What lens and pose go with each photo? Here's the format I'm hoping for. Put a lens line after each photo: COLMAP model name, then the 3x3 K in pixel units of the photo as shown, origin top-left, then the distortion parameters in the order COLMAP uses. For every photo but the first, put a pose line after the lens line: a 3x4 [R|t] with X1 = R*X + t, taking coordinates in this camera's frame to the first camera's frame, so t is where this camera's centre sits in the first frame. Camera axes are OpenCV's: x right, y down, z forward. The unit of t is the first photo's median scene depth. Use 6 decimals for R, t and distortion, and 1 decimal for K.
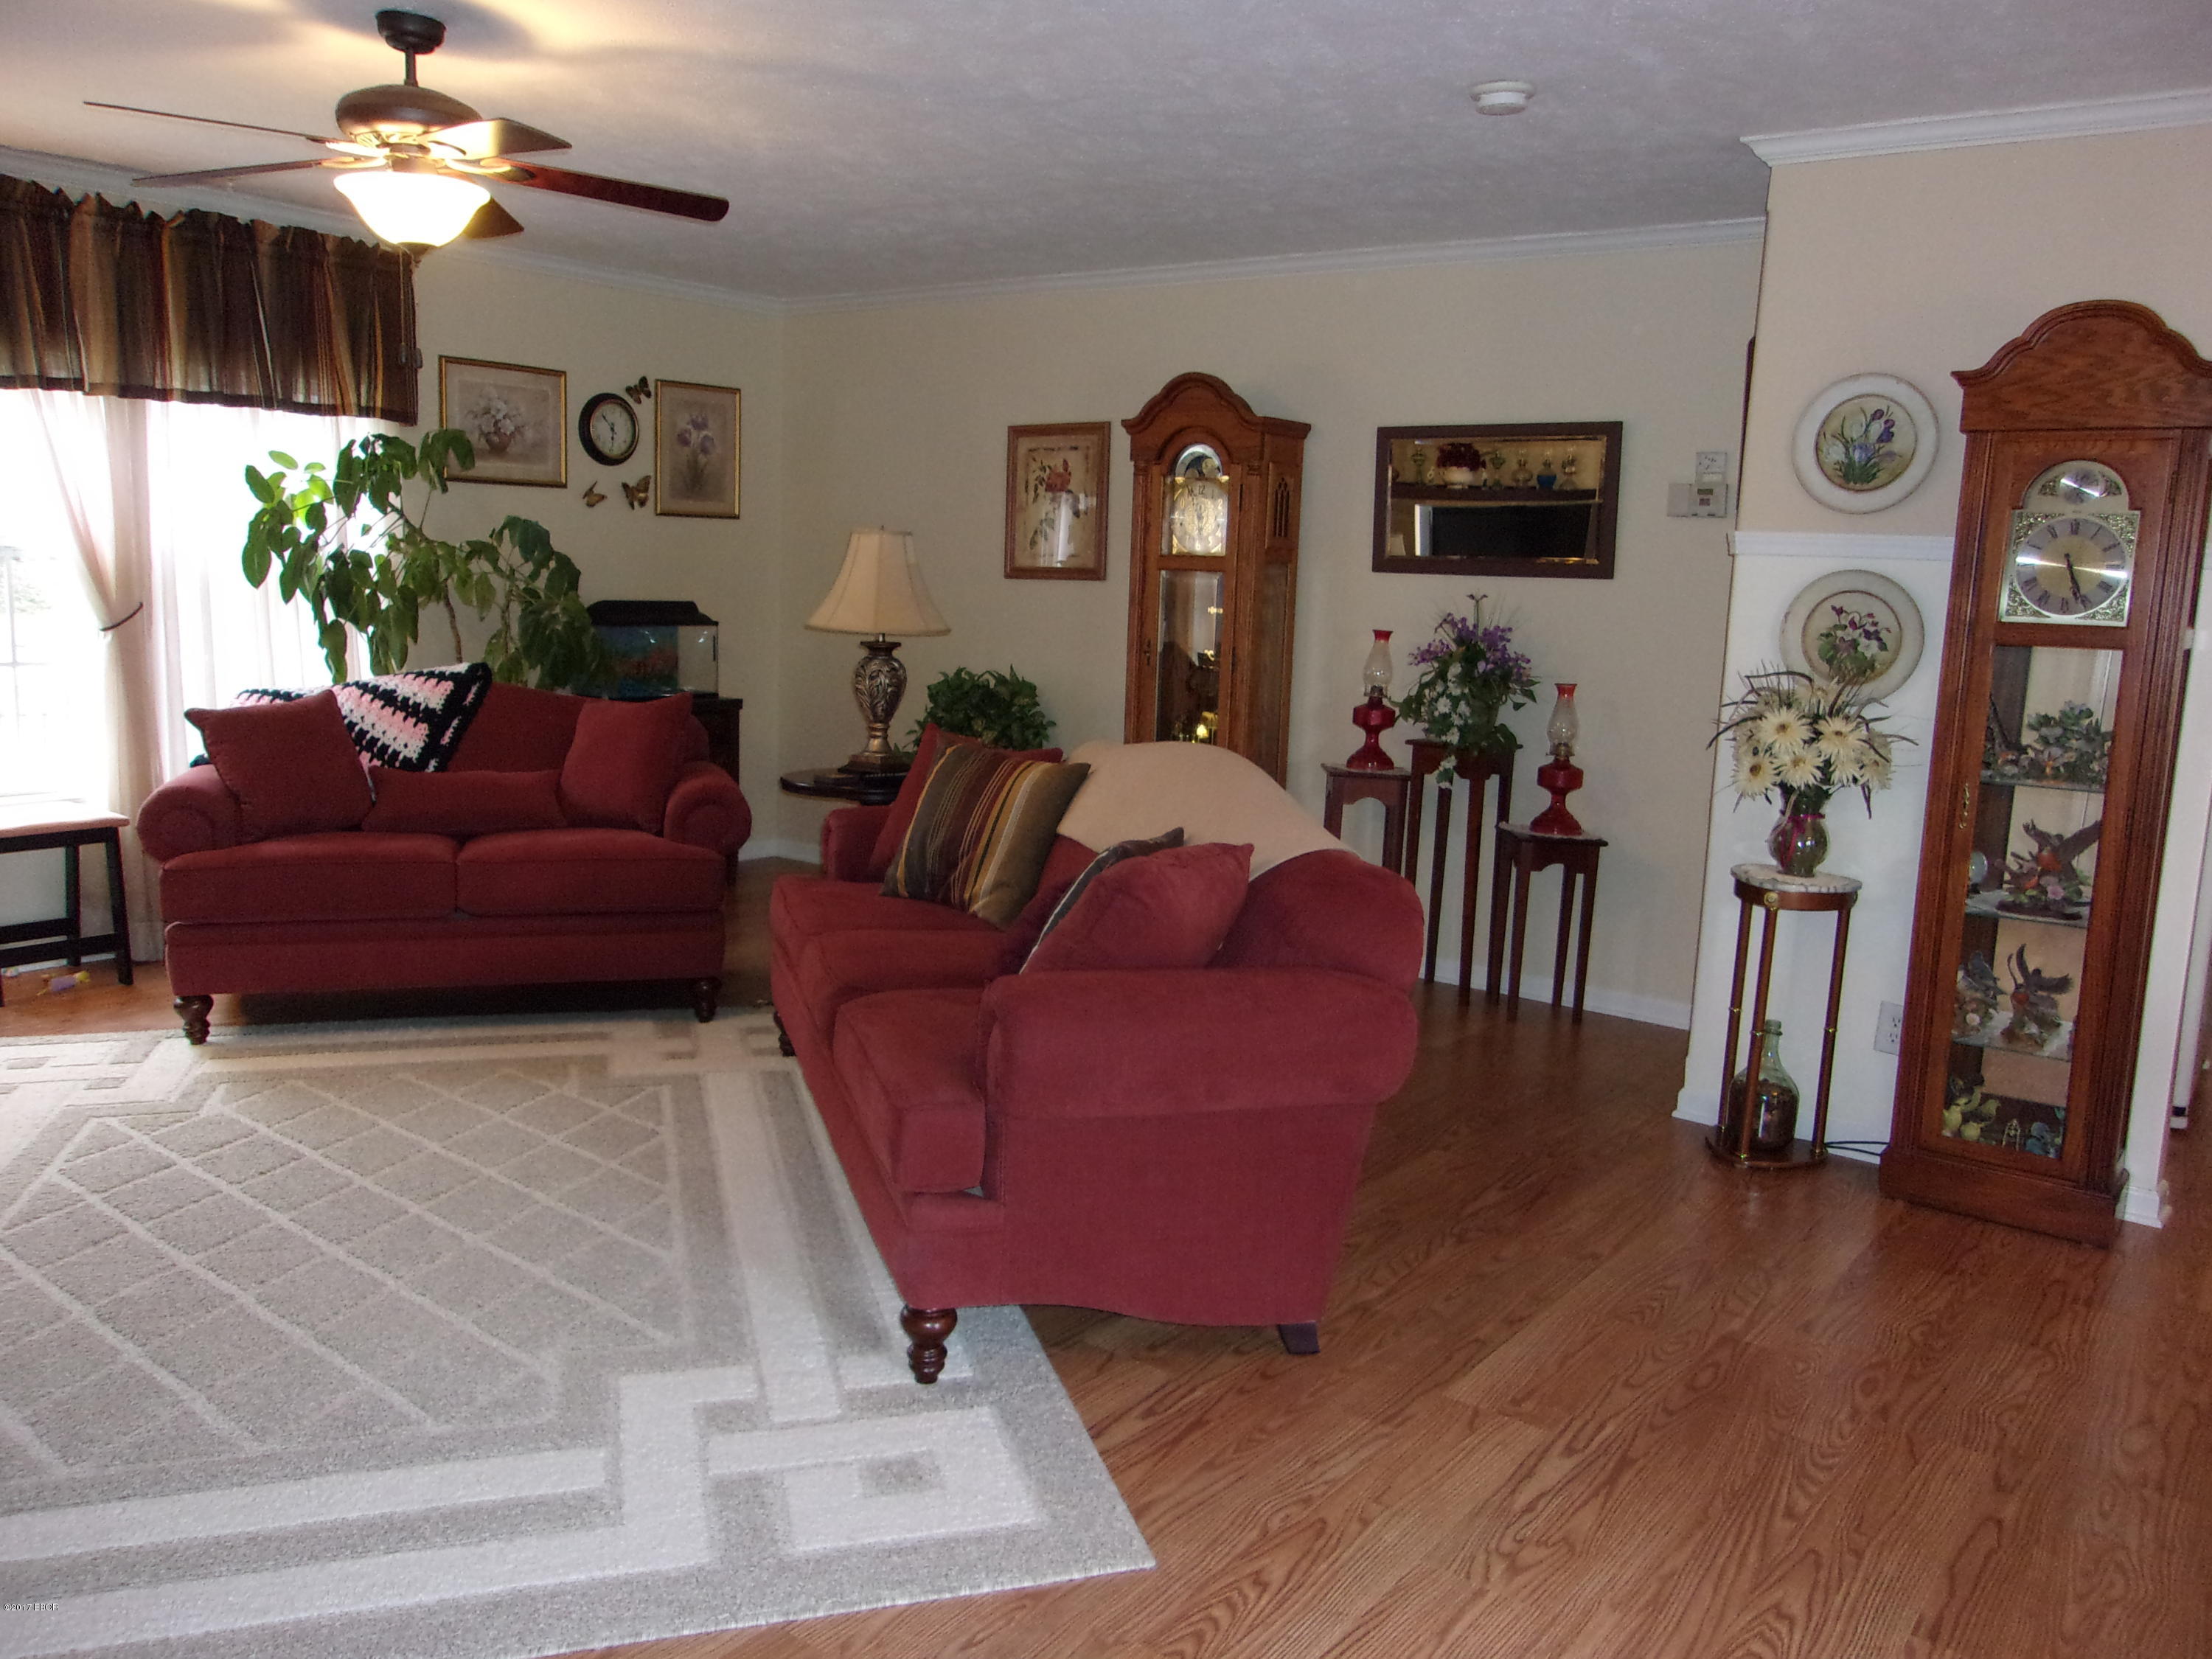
lens RADIAL K [[1735.8, 0, 1147.1], [0, 1735.8, 825.1], [0, 0, 1]] dist [-0.064689, 0.124592]
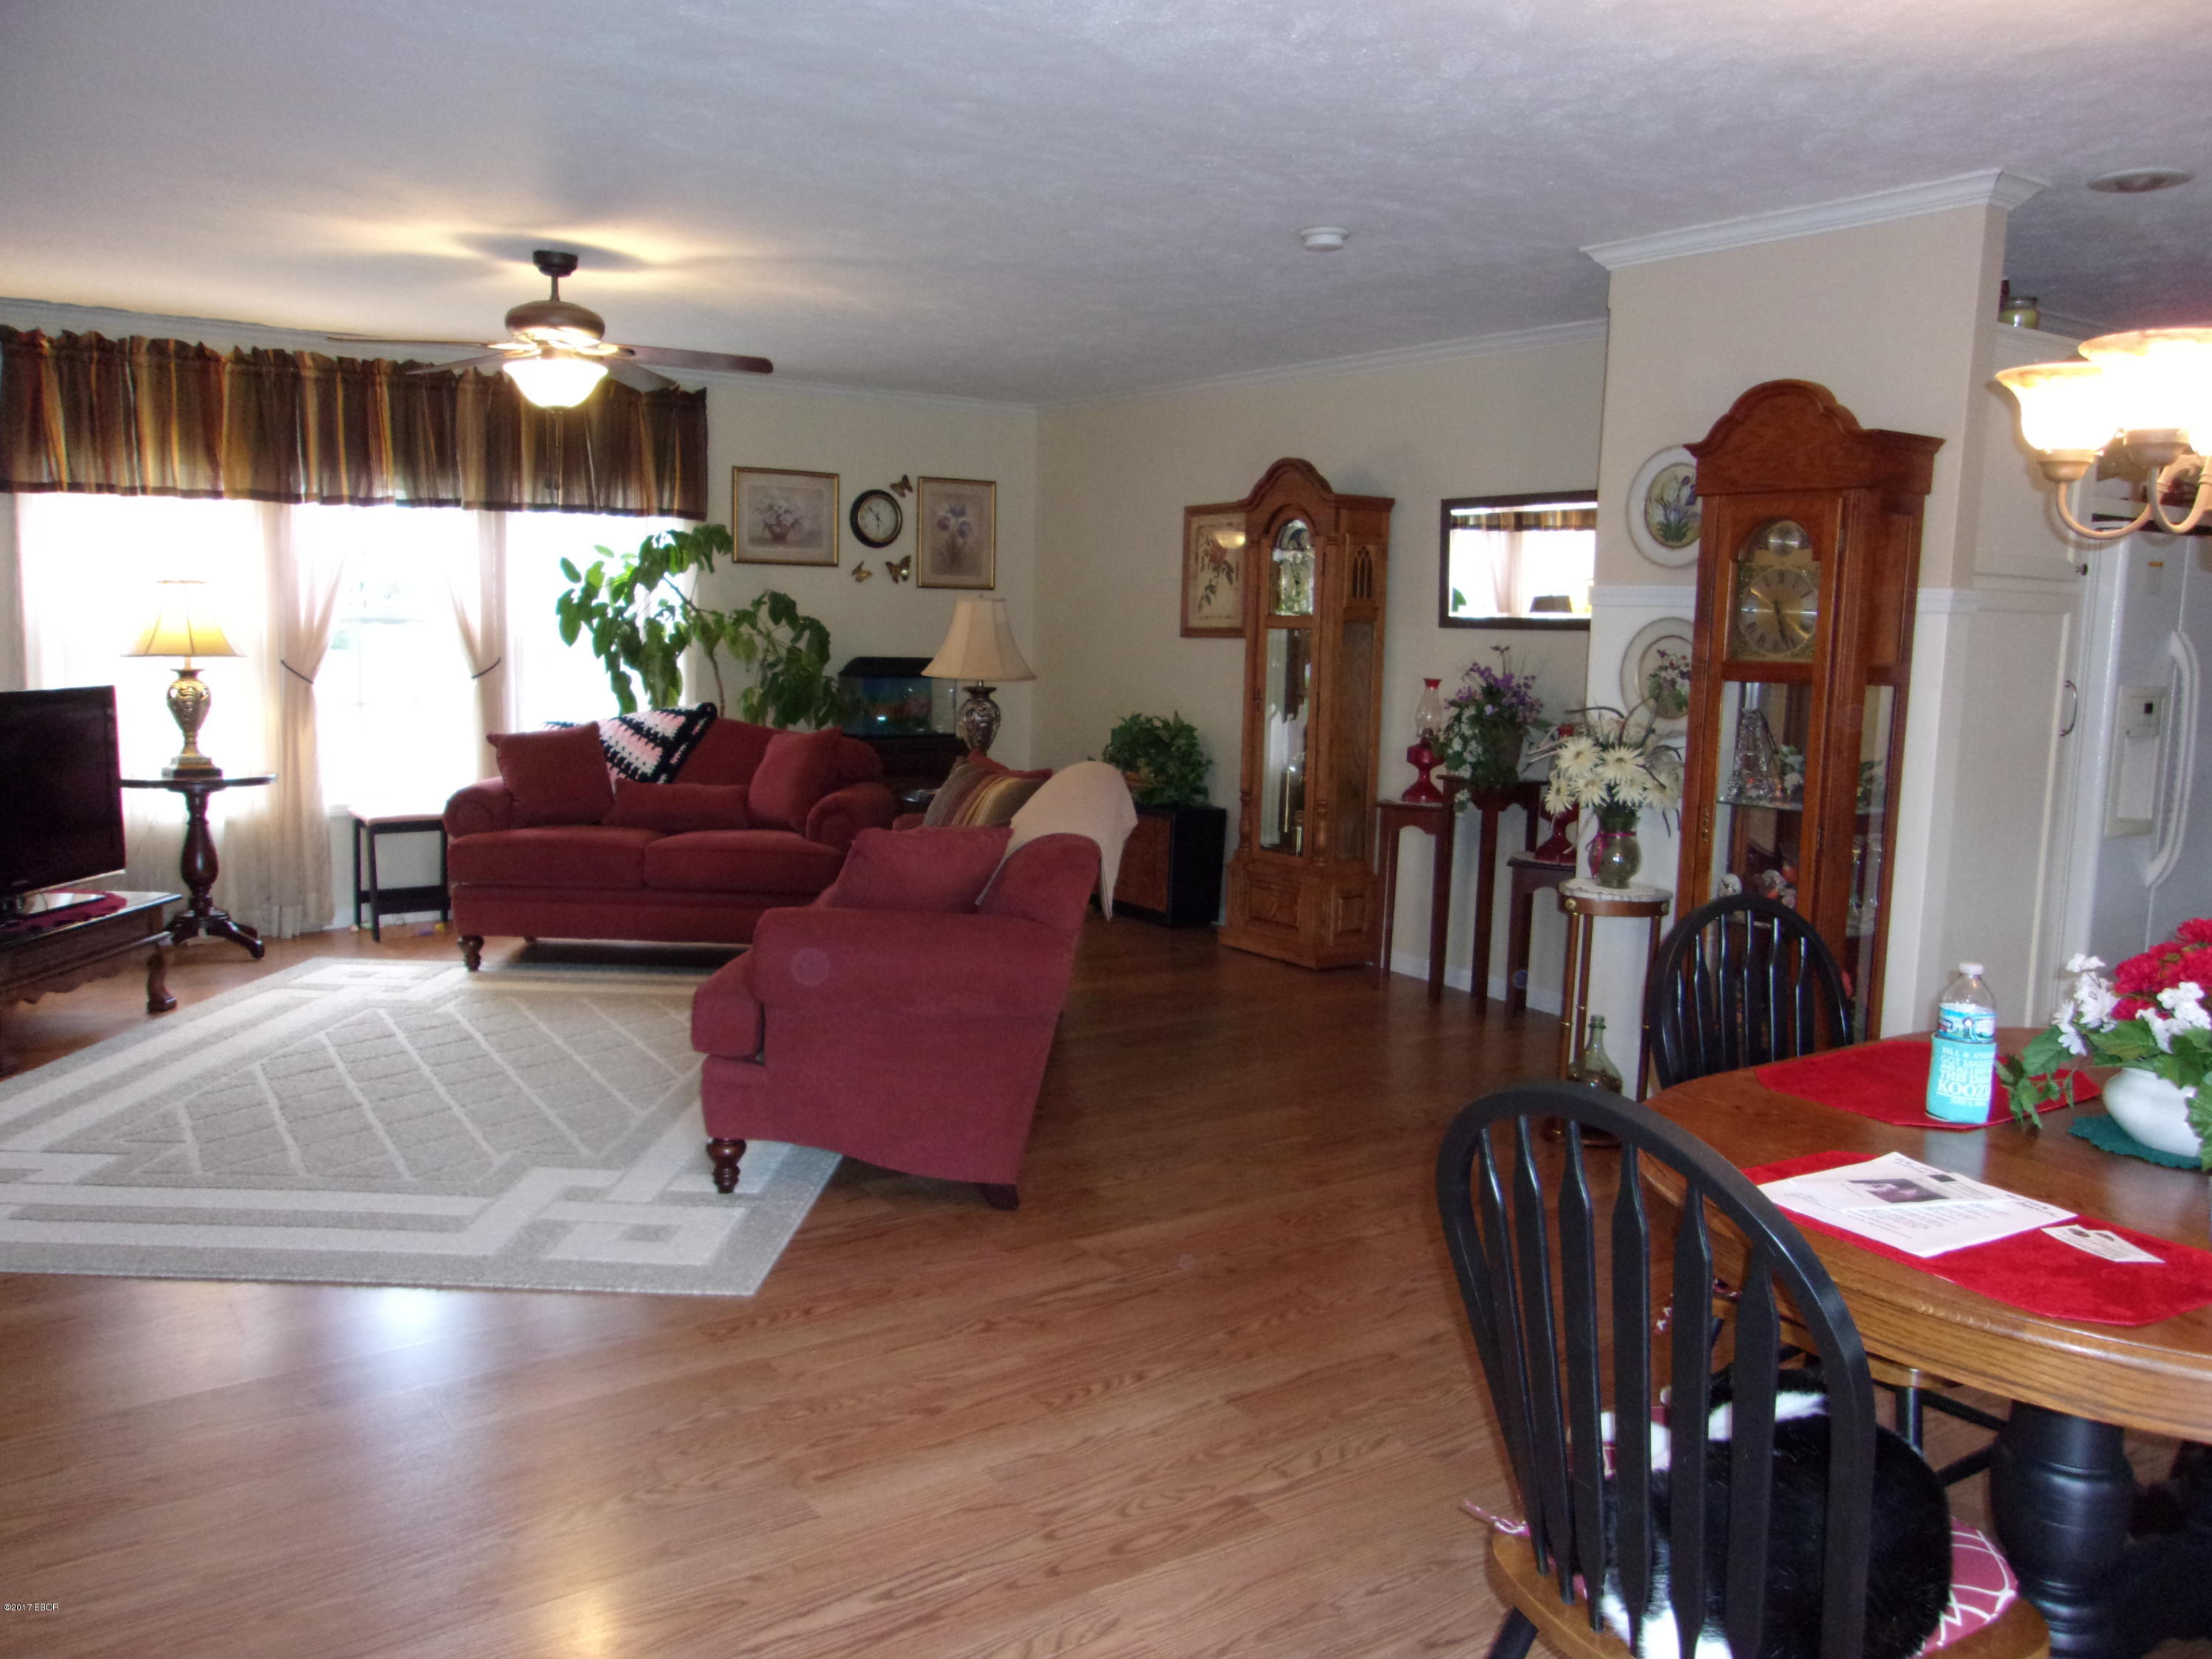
lens RADIAL K [[1716.8, 0, 1108.7], [0, 1716.8, 810.9], [0, 0, 1]] dist [-0.018166, 0.044343]
pose [[0.948365, 0.023633, -0.316301, 0.304129], [-0.038065, 0.998493, -0.039525, 0.026640], [0.314890, 0.049524, 0.947835, -0.126465]]
